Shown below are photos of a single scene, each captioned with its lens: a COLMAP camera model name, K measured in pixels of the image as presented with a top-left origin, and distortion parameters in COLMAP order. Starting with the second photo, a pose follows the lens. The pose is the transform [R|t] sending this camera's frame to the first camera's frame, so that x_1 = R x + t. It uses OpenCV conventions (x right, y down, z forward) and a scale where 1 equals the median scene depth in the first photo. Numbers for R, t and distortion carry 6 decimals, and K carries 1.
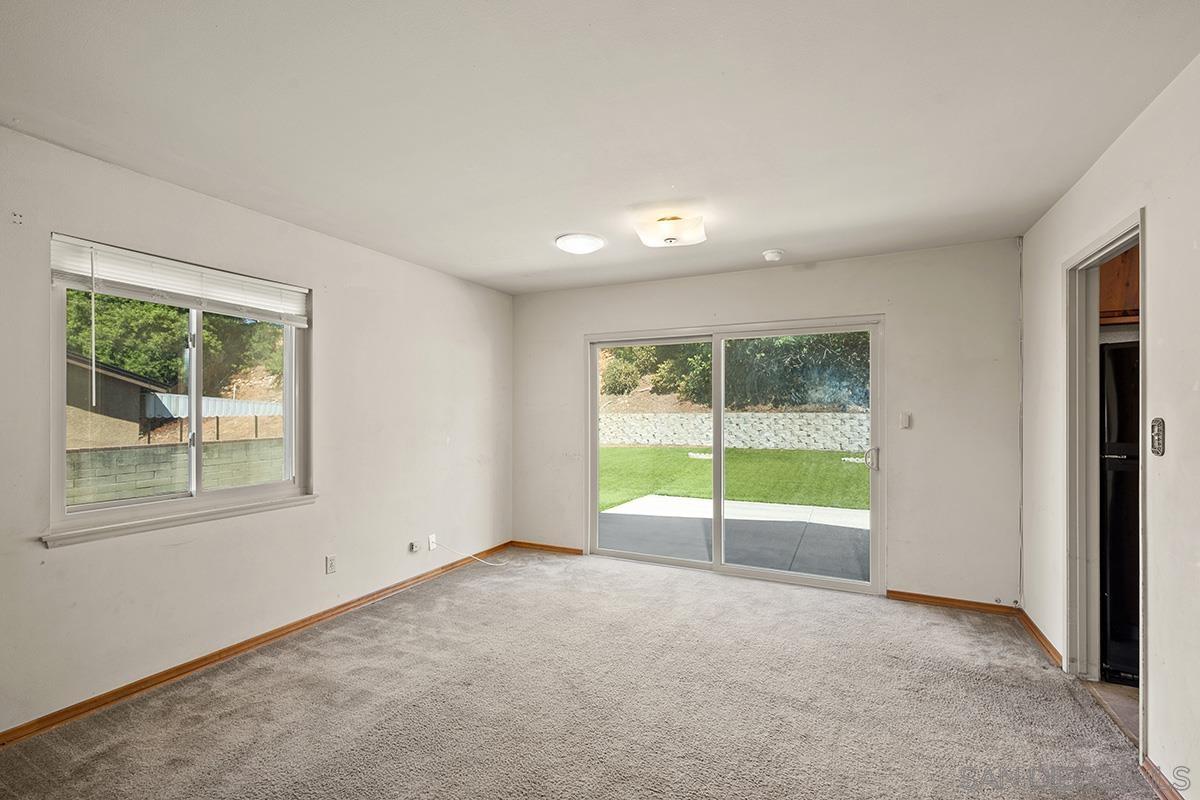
lens RADIAL K [[531.0, 0, 595.4], [0, 531.0, 407.6], [0, 0, 1]] dist [-0.000378, -0.000346]
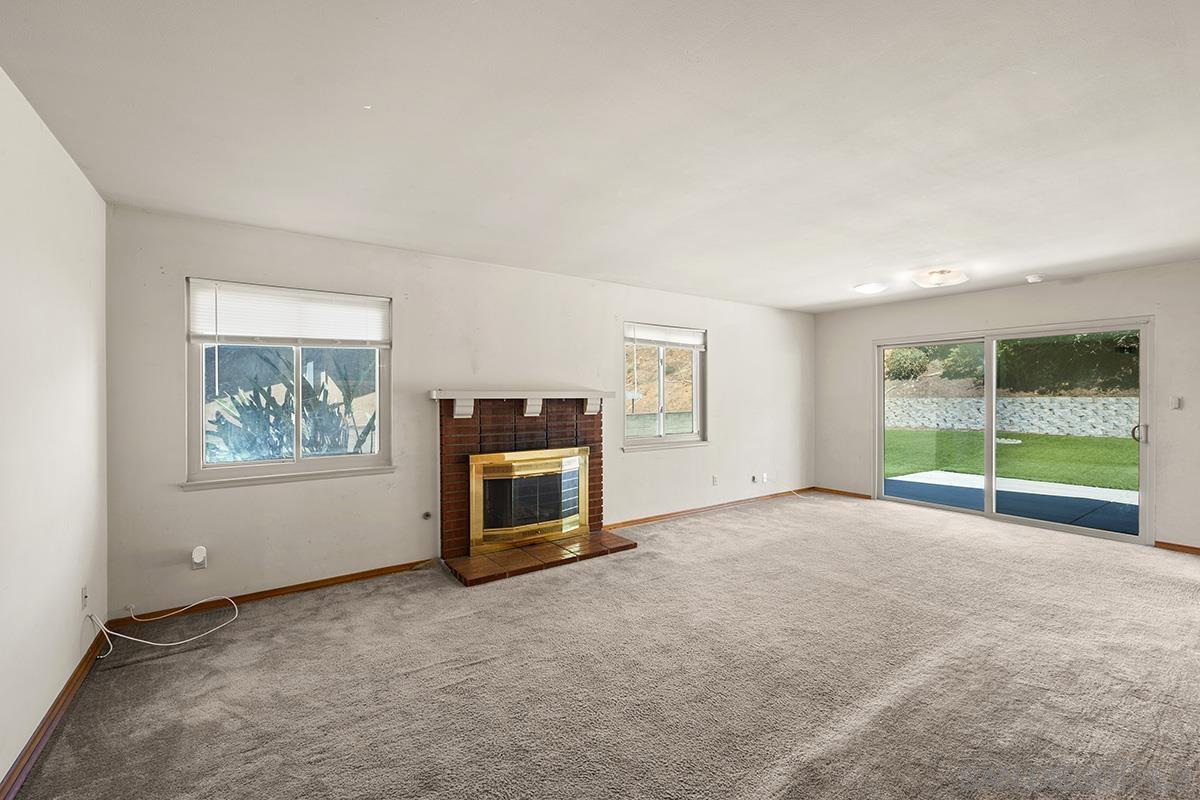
lens RADIAL K [[521.5, 0, 588.3], [0, 521.5, 397.1], [0, 0, 1]] dist [0.000327, -0.000439]
pose [[0.875831, -0.001067, -0.482617, -0.014170], [0.005093, 0.999962, 0.007031, -0.002933], [0.482591, -0.008616, 0.875803, -0.595153]]
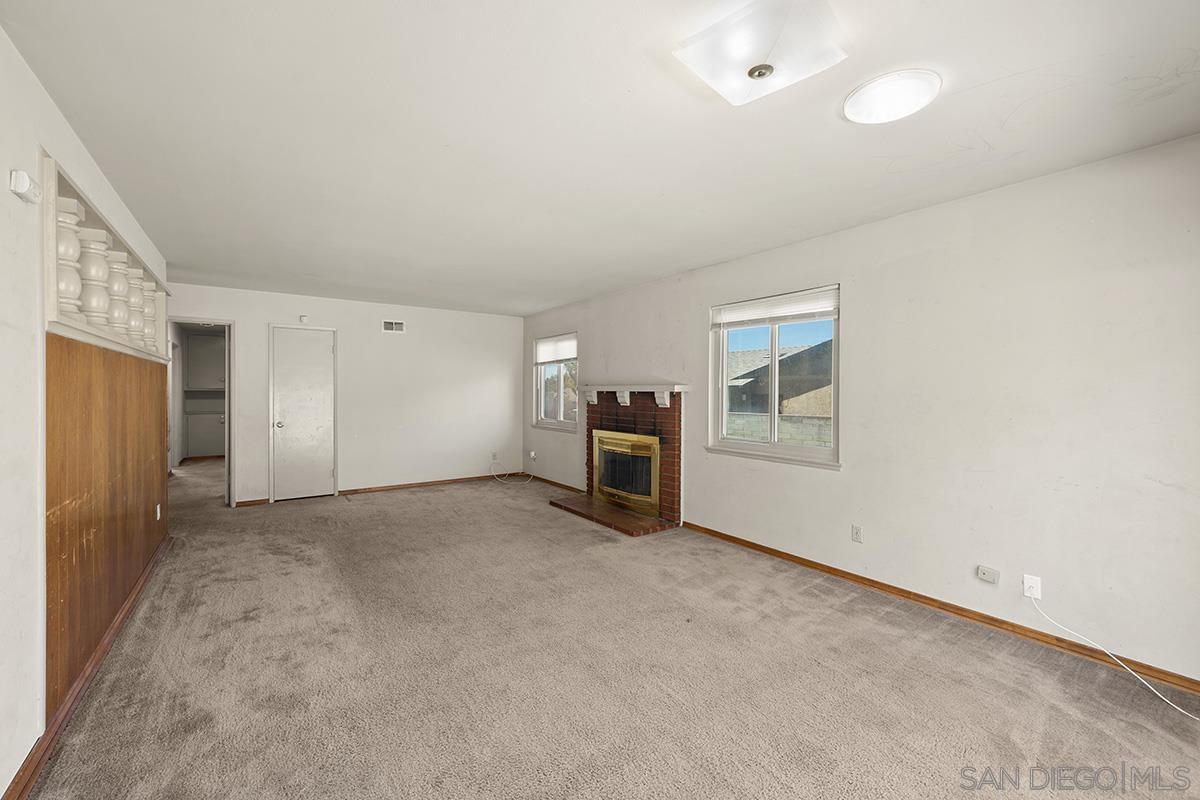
lens RADIAL K [[472.5, 0, 601.2], [0, 472.5, 394.1], [0, 0, 1]] dist [-0.009552, -0.000583]
pose [[-0.475159, 0.001512, -0.879899, 0.459912], [-0.002616, 0.999992, 0.003131, 0.010104], [0.879896, 0.003789, -0.475151, 0.790658]]
